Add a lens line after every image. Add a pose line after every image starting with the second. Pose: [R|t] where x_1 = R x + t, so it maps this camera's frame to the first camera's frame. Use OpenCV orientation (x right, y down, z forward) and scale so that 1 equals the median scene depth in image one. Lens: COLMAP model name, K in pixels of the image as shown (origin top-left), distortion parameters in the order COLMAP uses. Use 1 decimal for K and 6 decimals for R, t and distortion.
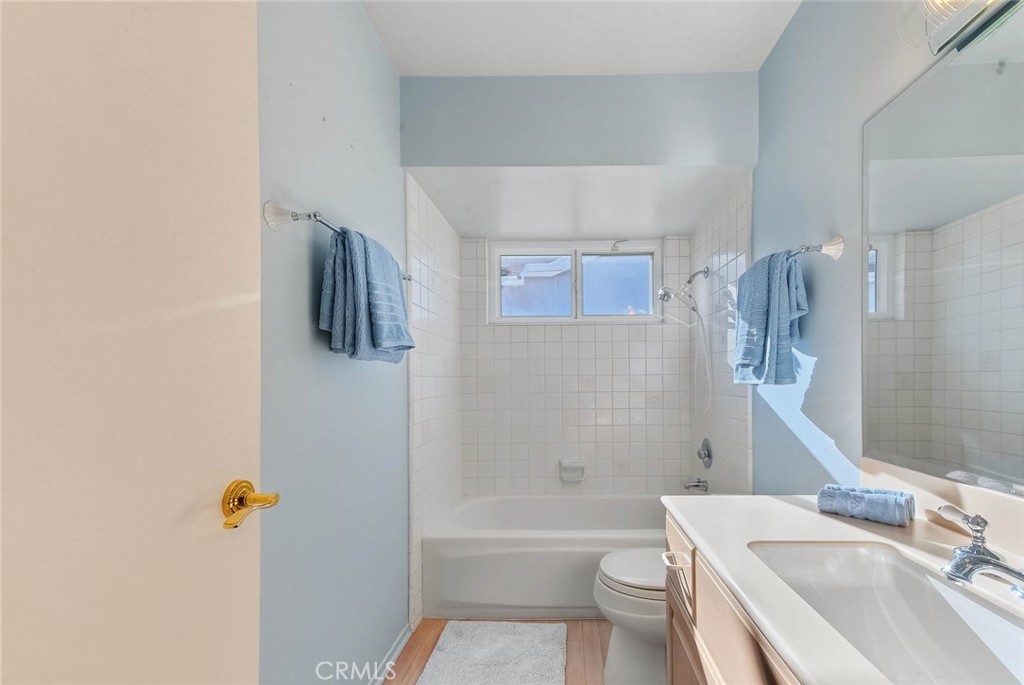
lens RADIAL K [[413.5, 0, 546.1], [0, 413.5, 378.1], [0, 0, 1]] dist [0.030869, -0.001068]
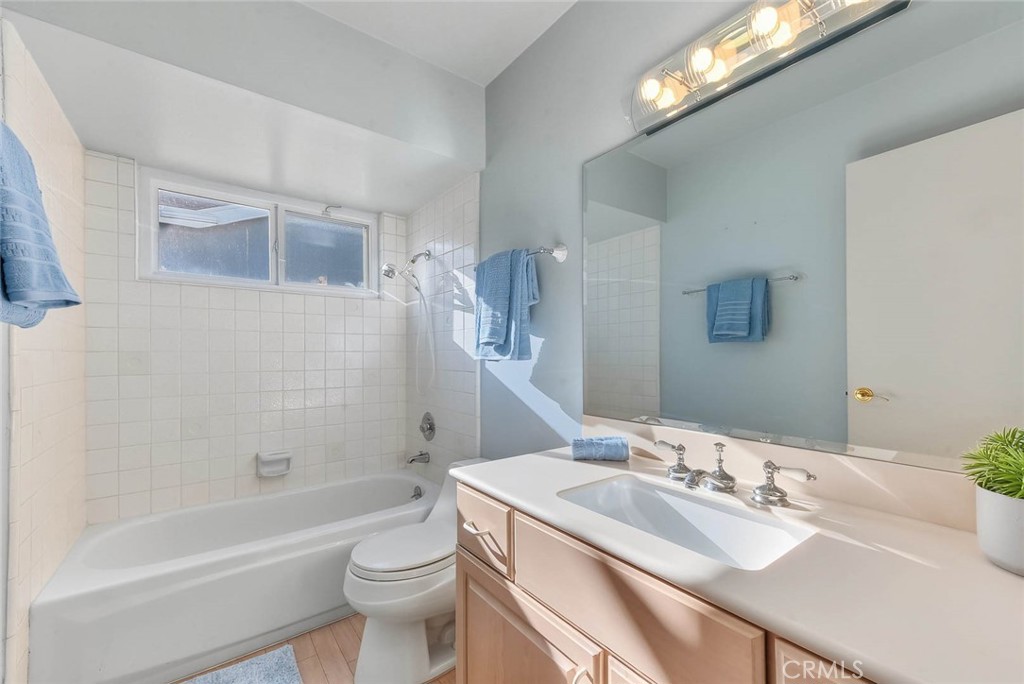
lens RADIAL K [[413.5, 0, 514.5], [0, 413.5, 352.3], [0, 0, 1]] dist [0.030869, -0.001068]
pose [[0.810245, 0.009032, 0.586021, -0.120668], [-0.004484, 0.999948, -0.009212, 0.003191], [-0.586074, 0.004837, 0.810243, 0.046967]]
